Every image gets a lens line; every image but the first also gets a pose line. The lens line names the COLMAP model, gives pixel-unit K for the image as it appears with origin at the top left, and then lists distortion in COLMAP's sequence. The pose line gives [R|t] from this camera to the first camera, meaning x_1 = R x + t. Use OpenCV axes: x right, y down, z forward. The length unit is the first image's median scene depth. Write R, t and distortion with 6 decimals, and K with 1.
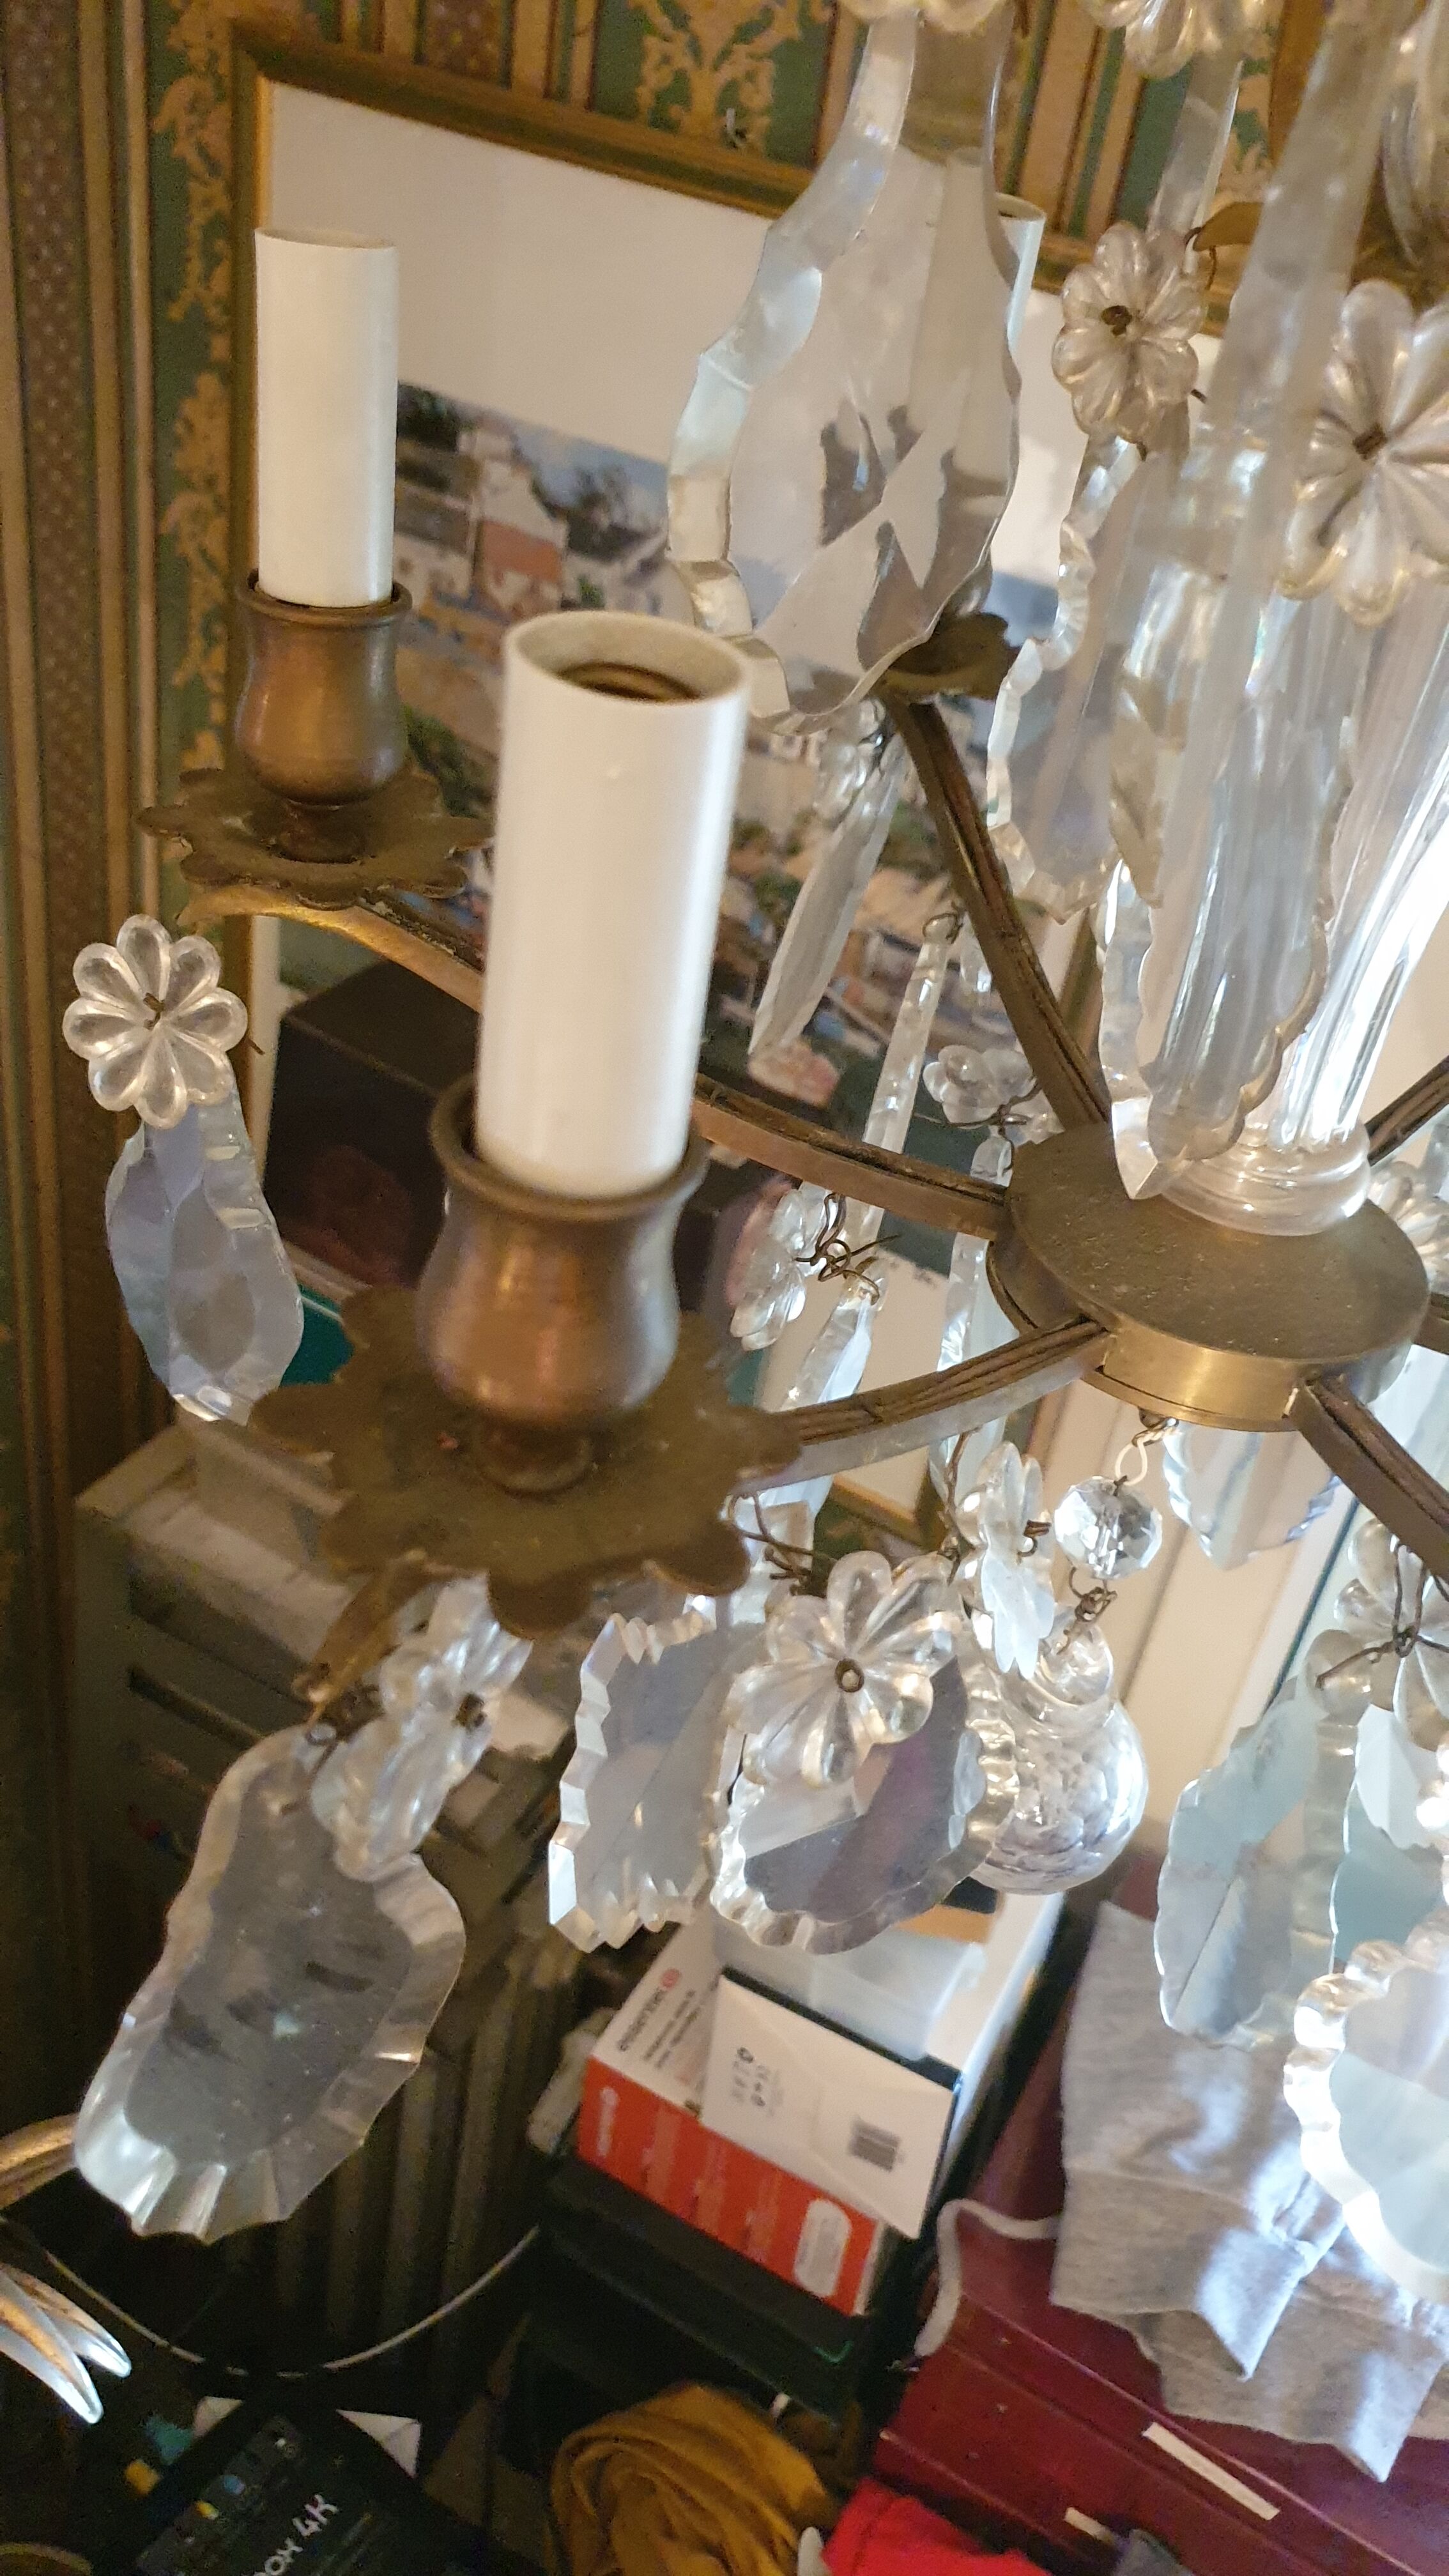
lens RADIAL K [[2053.7, 0, 726.8], [0, 2053.7, 1293.4], [0, 0, 1]] dist [0.012647, 0.005399]
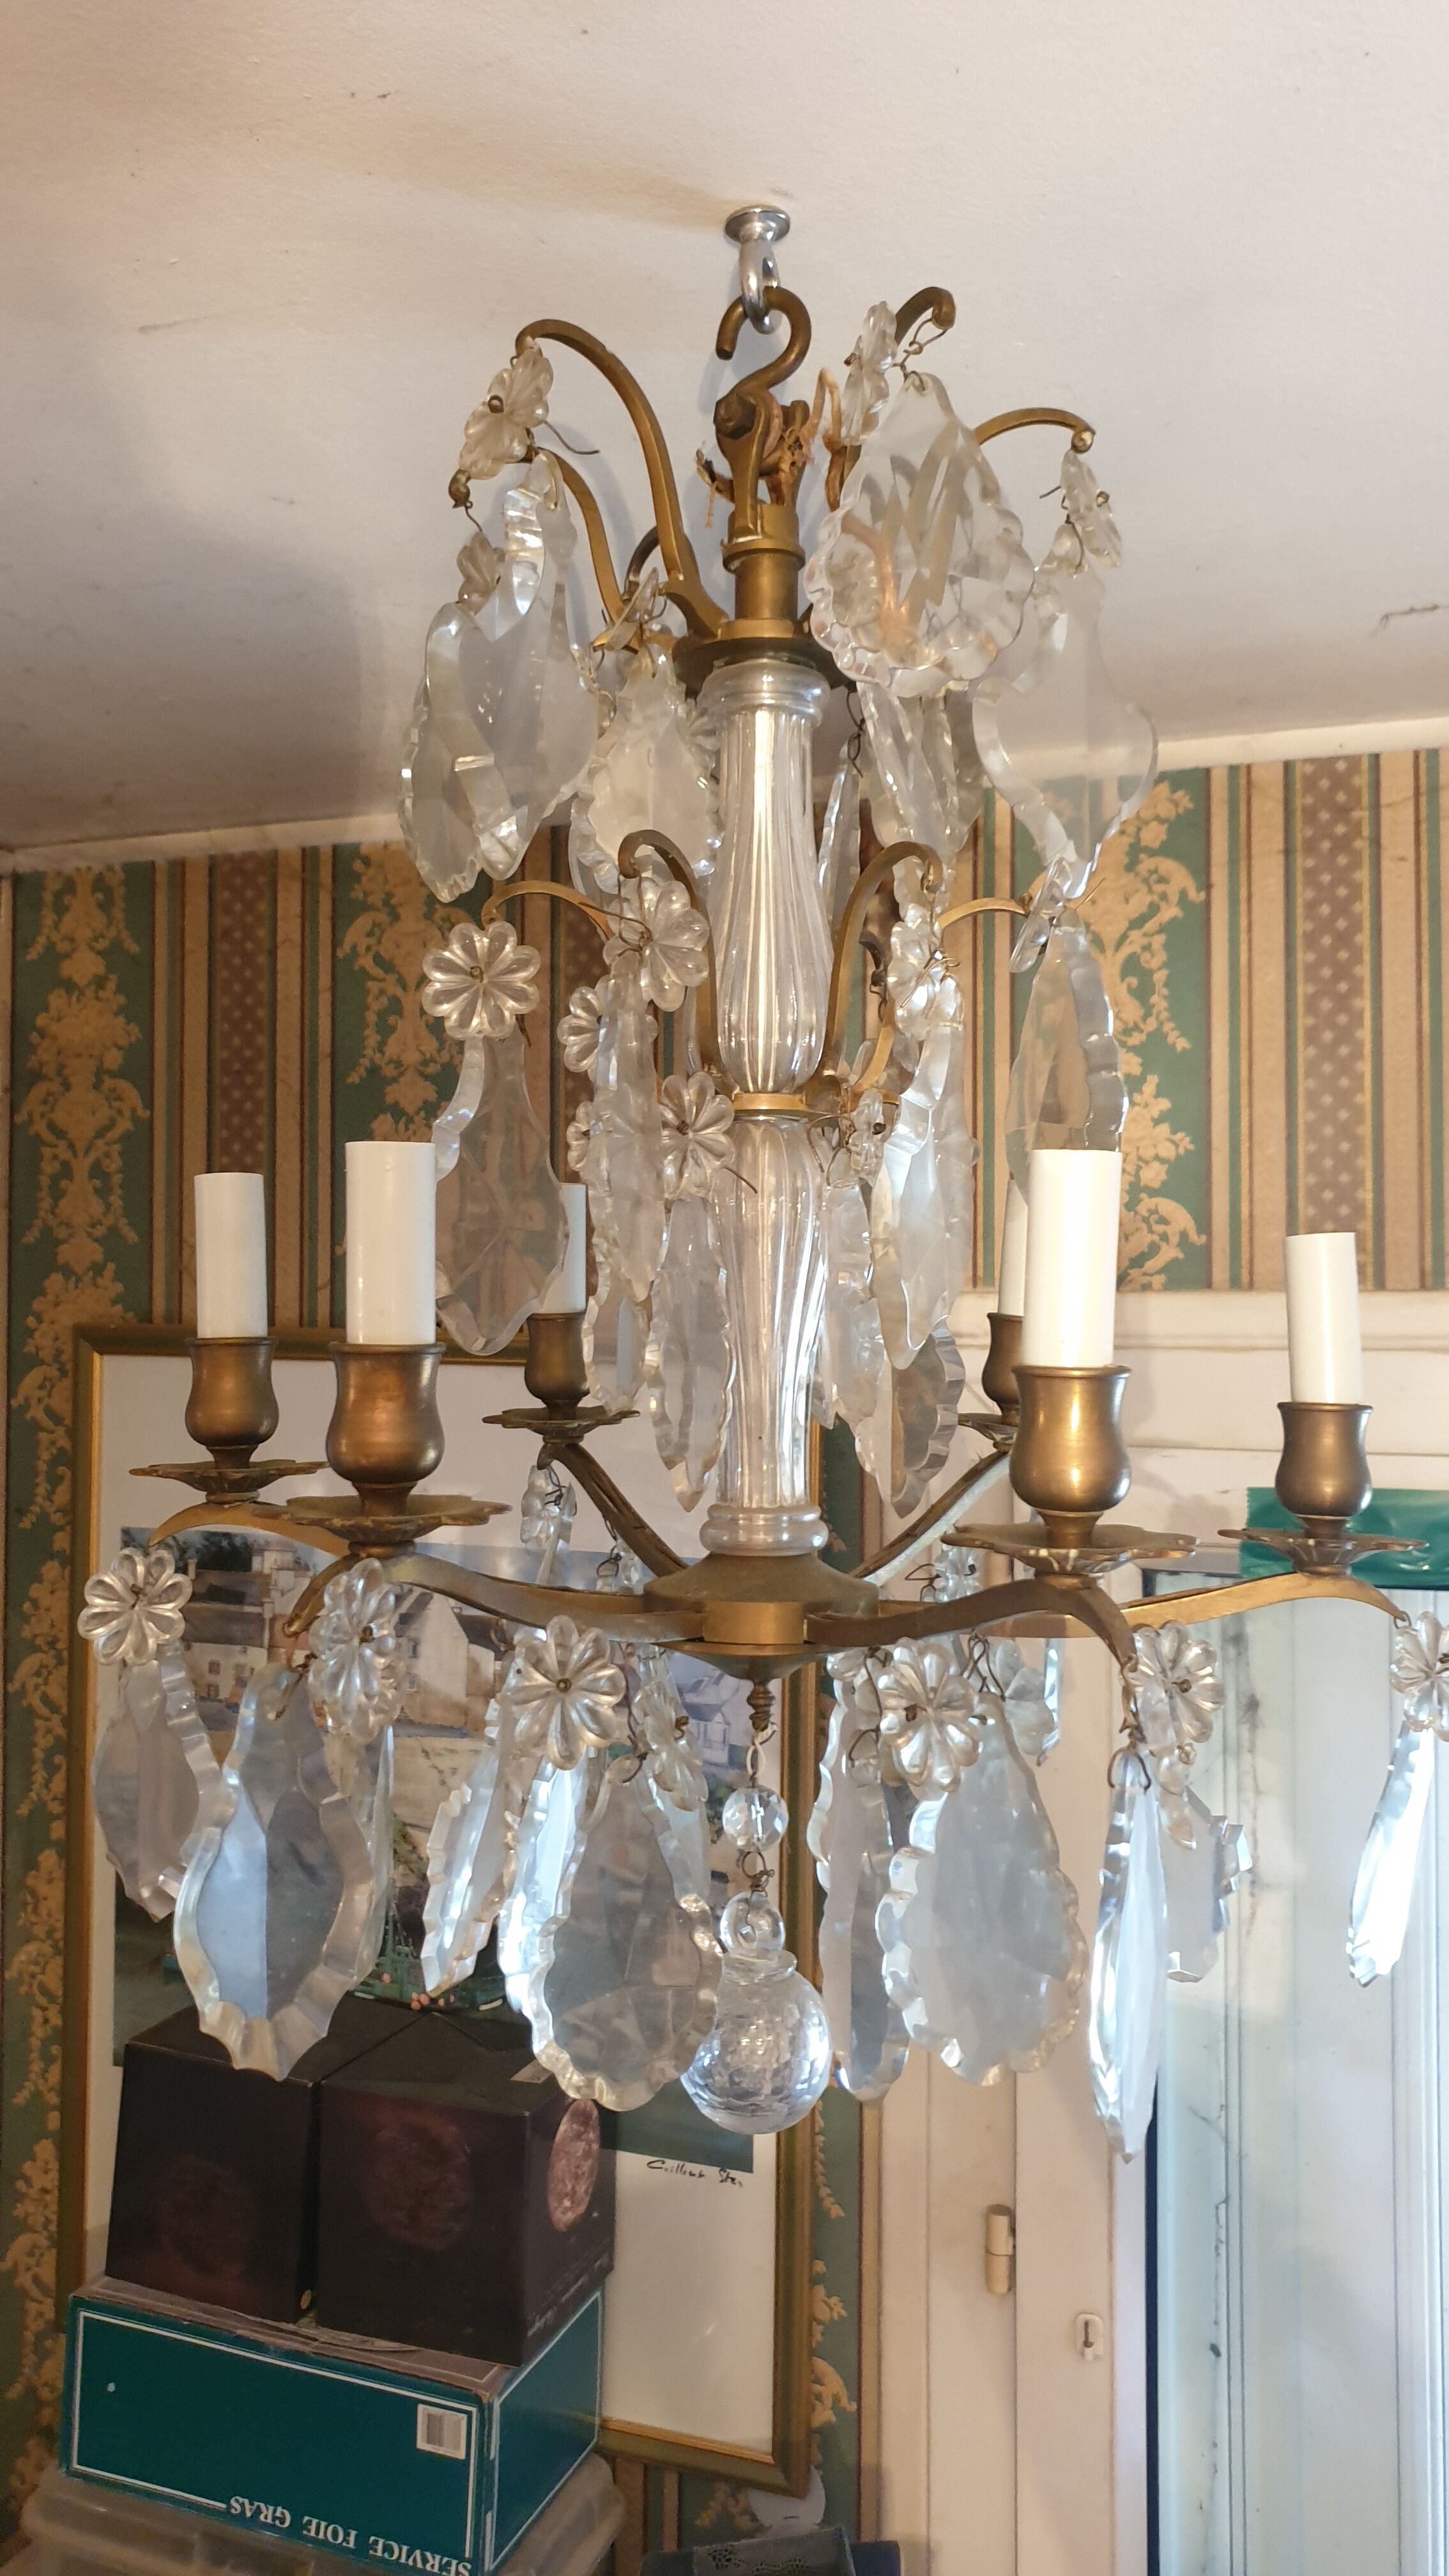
lens RADIAL K [[2074.1, 0, 725.3], [0, 2074.1, 1284.6], [0, 0, 1]] dist [0.039493, 0.017474]
pose [[0.978871, -0.138767, 0.150181, -0.007906], [0.200119, 0.800965, -0.564275, 0.251629], [-0.041987, 0.582407, 0.811812, -0.198431]]
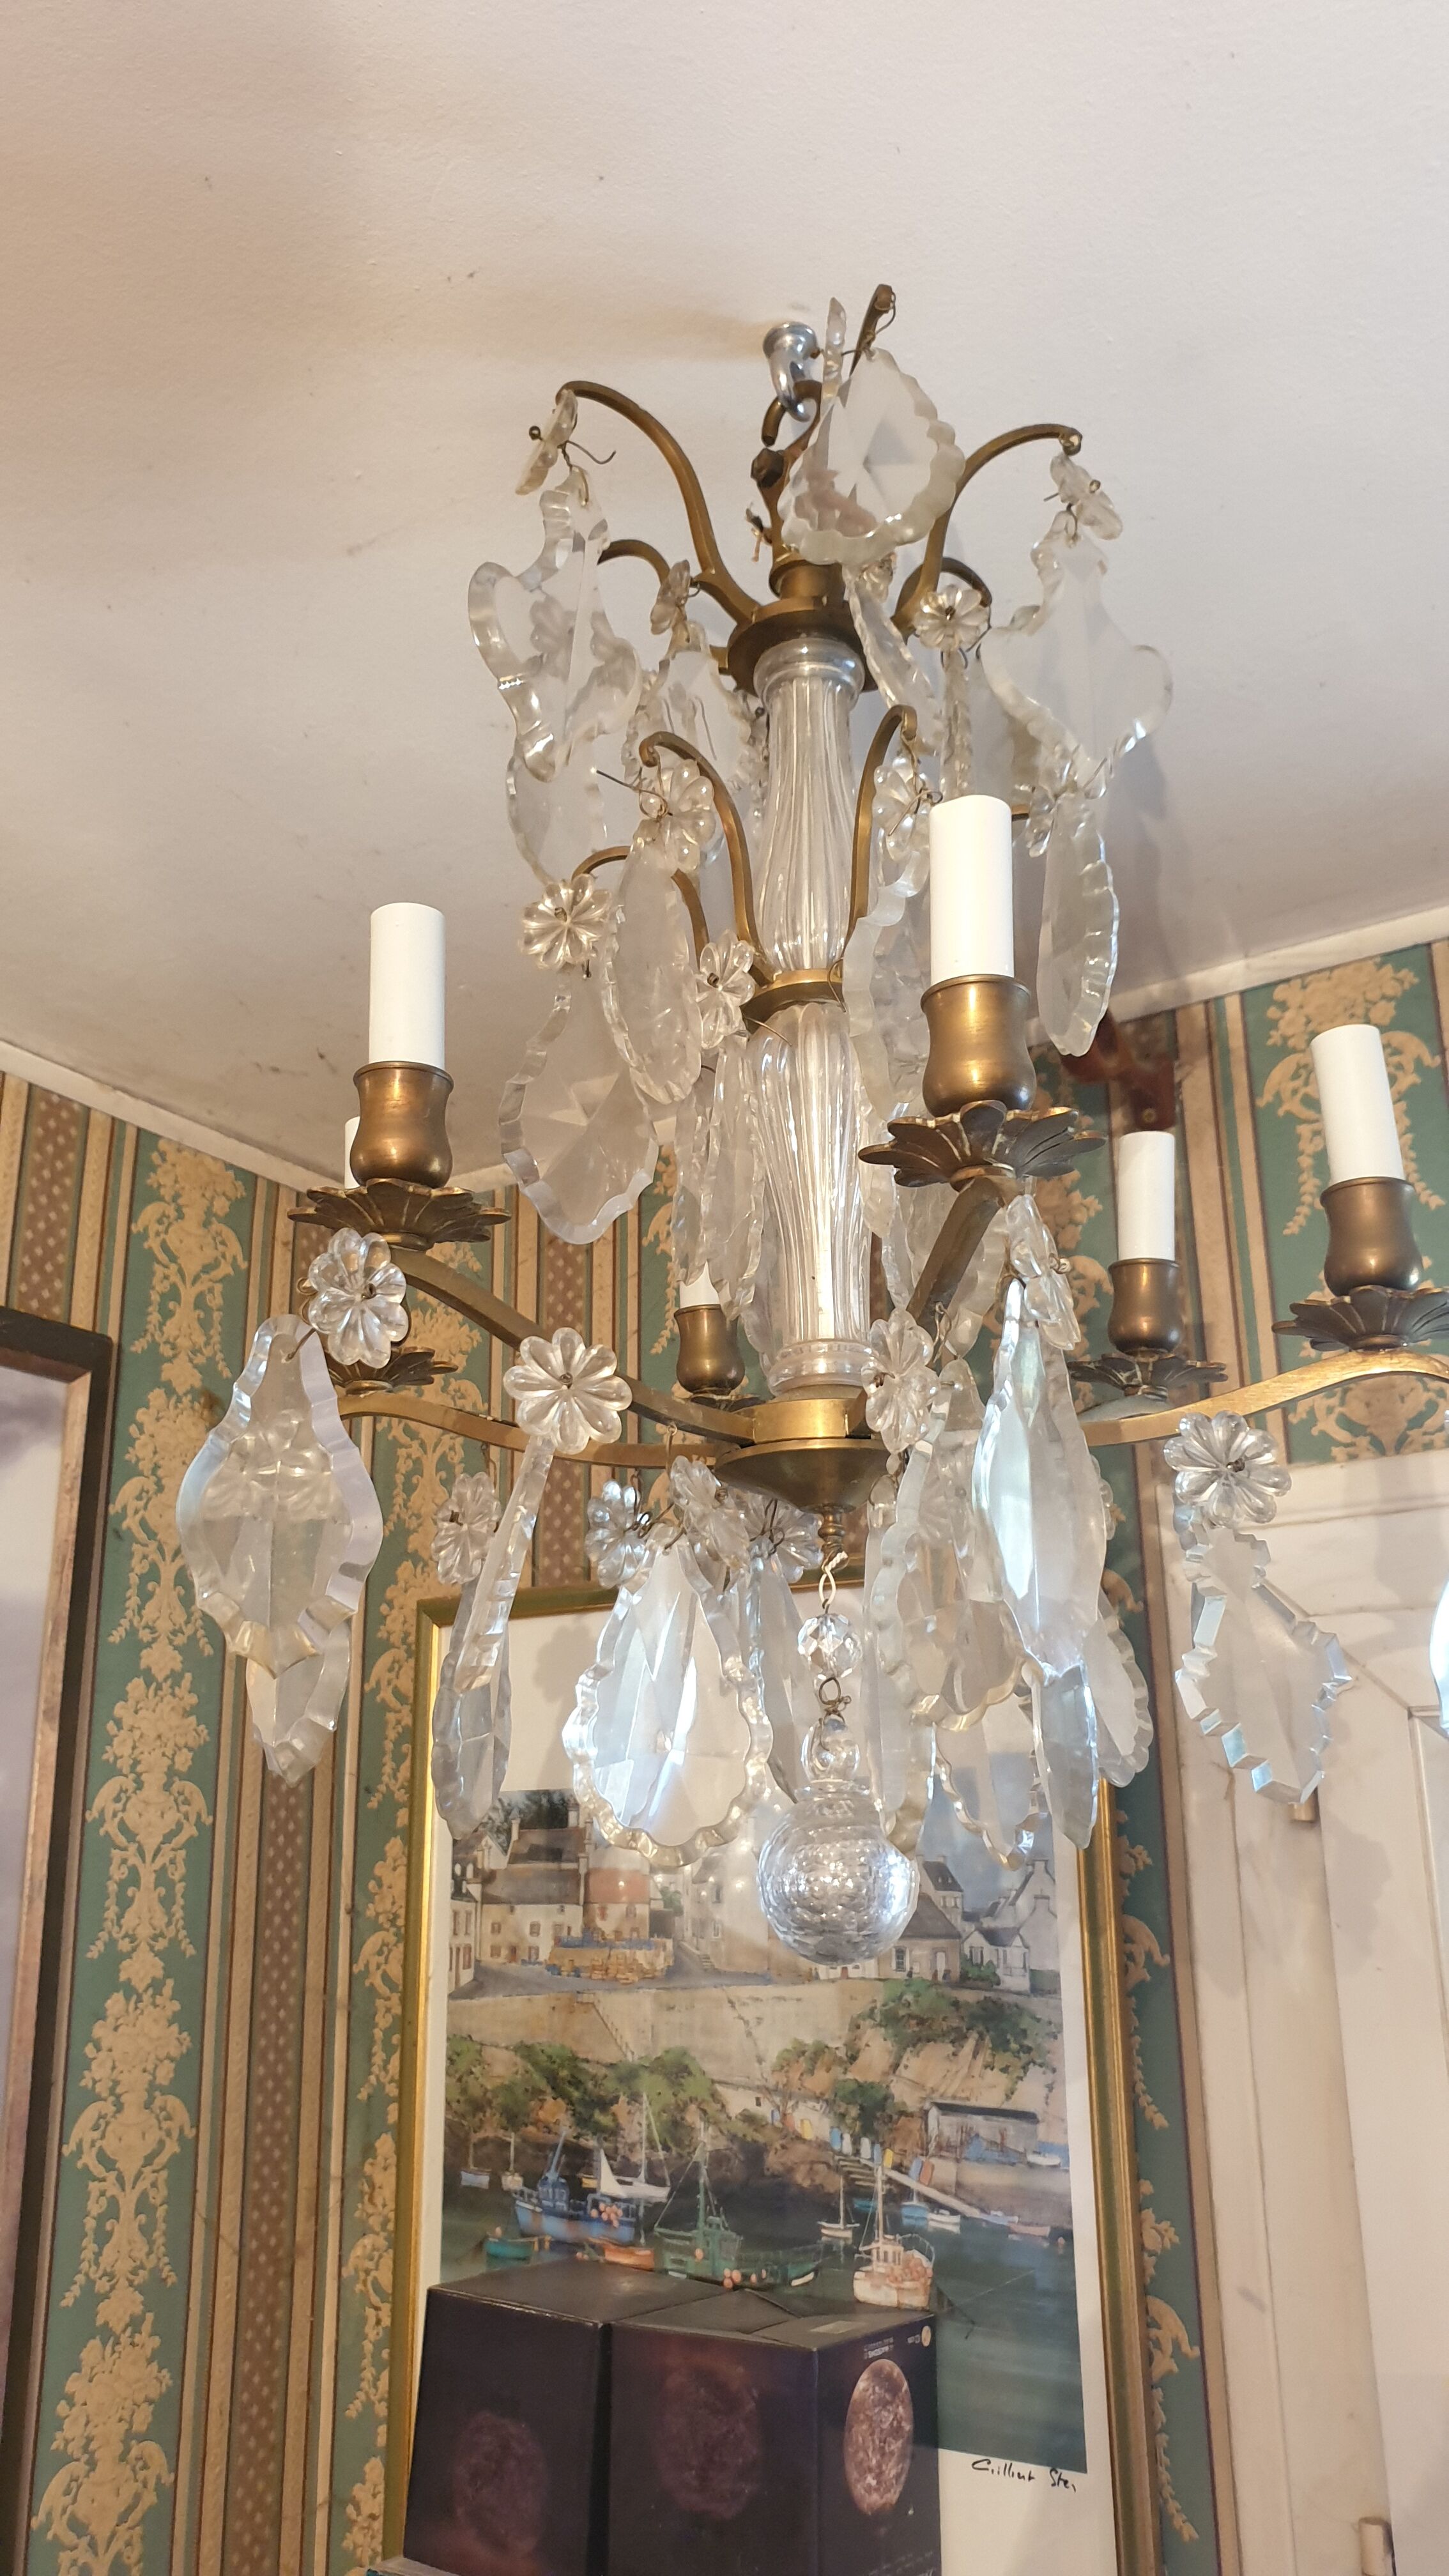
lens RADIAL K [[2074.1, 0, 677.3], [0, 2074.1, 1297.9], [0, 0, 1]] dist [0.039493, 0.017474]
pose [[0.982486, -0.176616, -0.059396, 0.079429], [0.059914, 0.601260, -0.796804, 0.461299], [0.176441, 0.779290, 0.601312, -0.075180]]
